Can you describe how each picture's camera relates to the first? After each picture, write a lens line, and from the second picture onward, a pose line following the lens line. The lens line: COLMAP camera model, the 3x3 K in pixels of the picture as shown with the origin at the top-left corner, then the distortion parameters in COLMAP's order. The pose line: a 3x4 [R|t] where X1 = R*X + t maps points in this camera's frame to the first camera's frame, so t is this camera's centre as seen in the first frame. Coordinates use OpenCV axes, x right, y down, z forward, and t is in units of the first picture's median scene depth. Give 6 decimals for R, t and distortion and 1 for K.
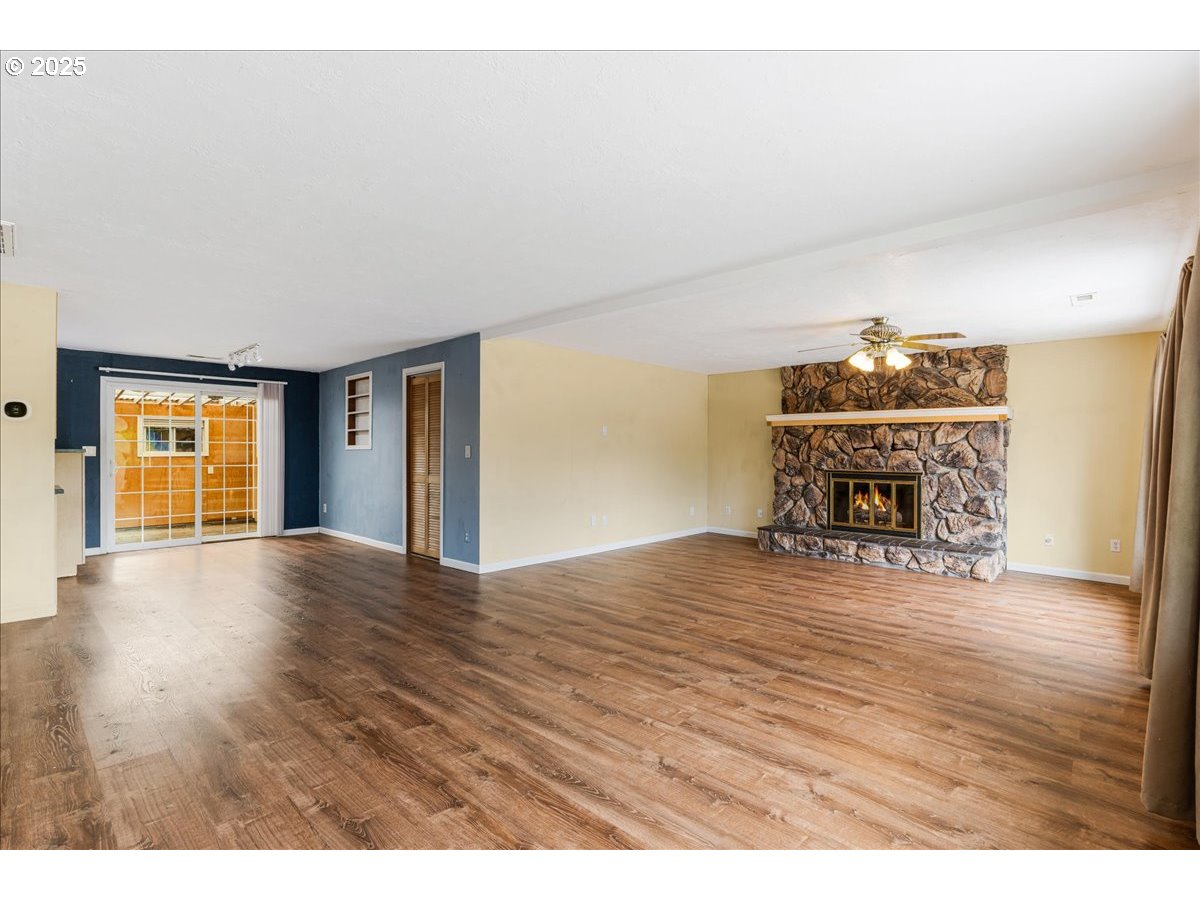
lens RADIAL K [[556.4, 0, 600.2], [0, 556.4, 454.1], [0, 0, 1]] dist [-0.003585, -0.000448]
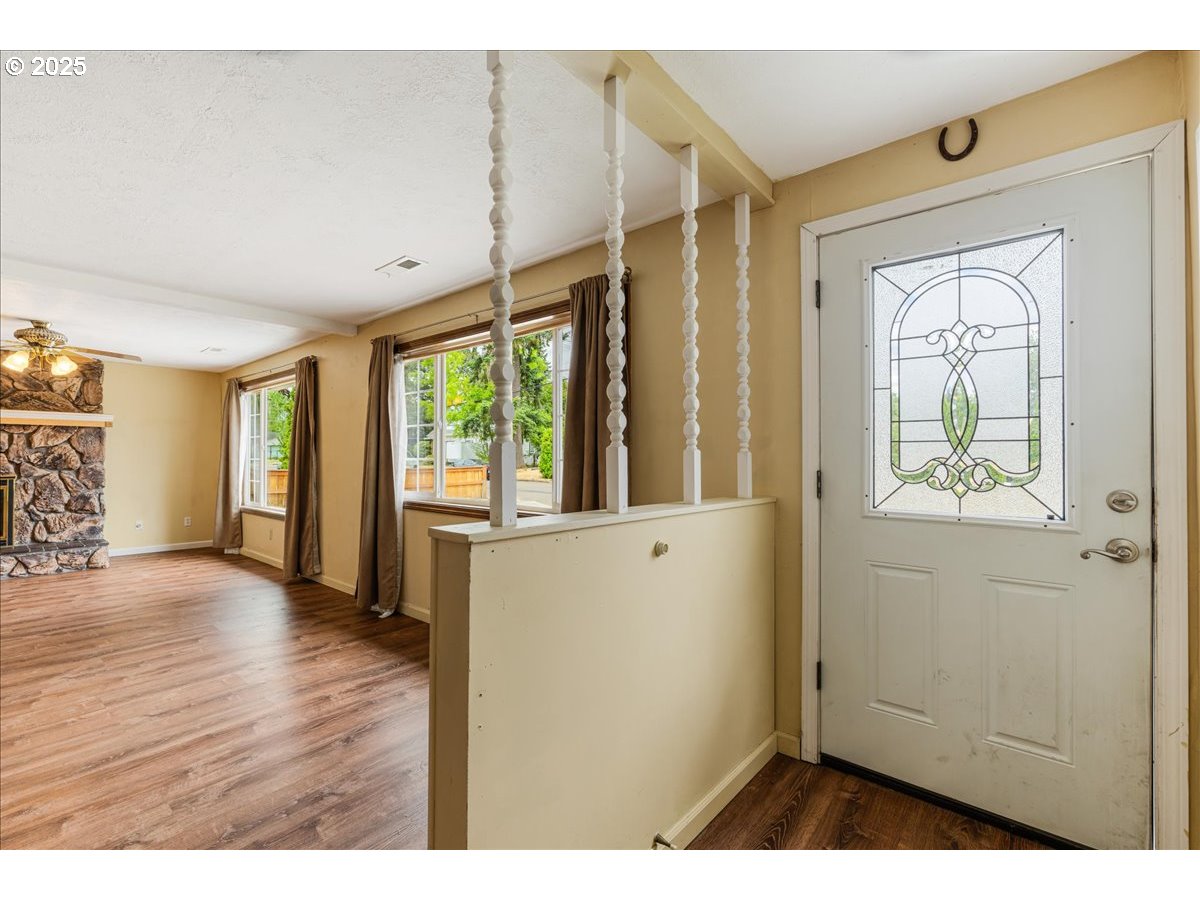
lens RADIAL K [[537.0, 0, 592.9], [0, 537.0, 446.7], [0, 0, 1]] dist [-0.000826, 0.000082]
pose [[-0.036315, 0.008624, 0.999303, -0.406341], [0.005387, 0.999950, -0.008434, -0.004616], [-0.999326, 0.005077, -0.036360, 0.031572]]
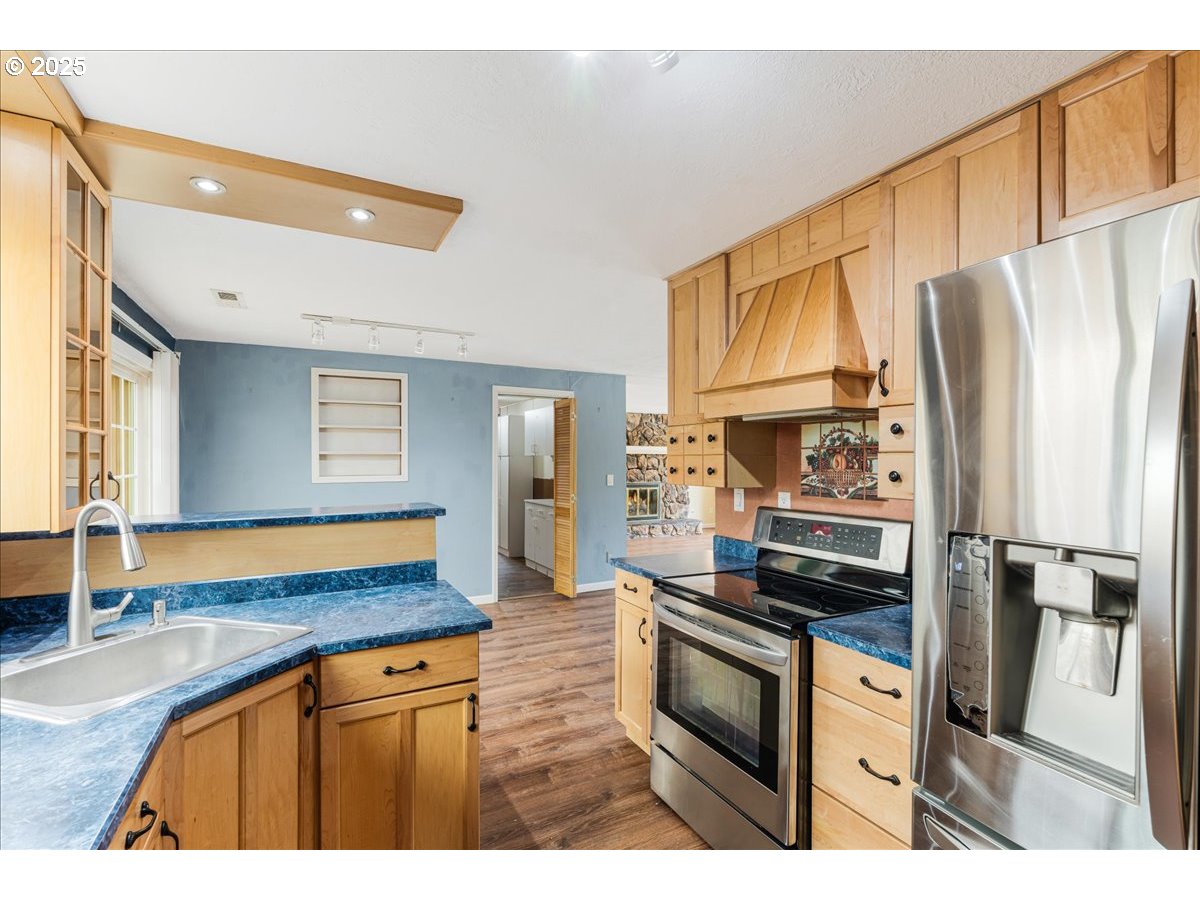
lens RADIAL K [[556.4, 0, 600.2], [0, 556.4, 454.1], [0, 0, 1]] dist [-0.003585, -0.000448]
pose [[0.316711, -0.003353, 0.948516, -1.242732], [0.003625, 0.999991, 0.002325, -0.064984], [-0.948515, 0.002702, 0.316720, 0.642007]]
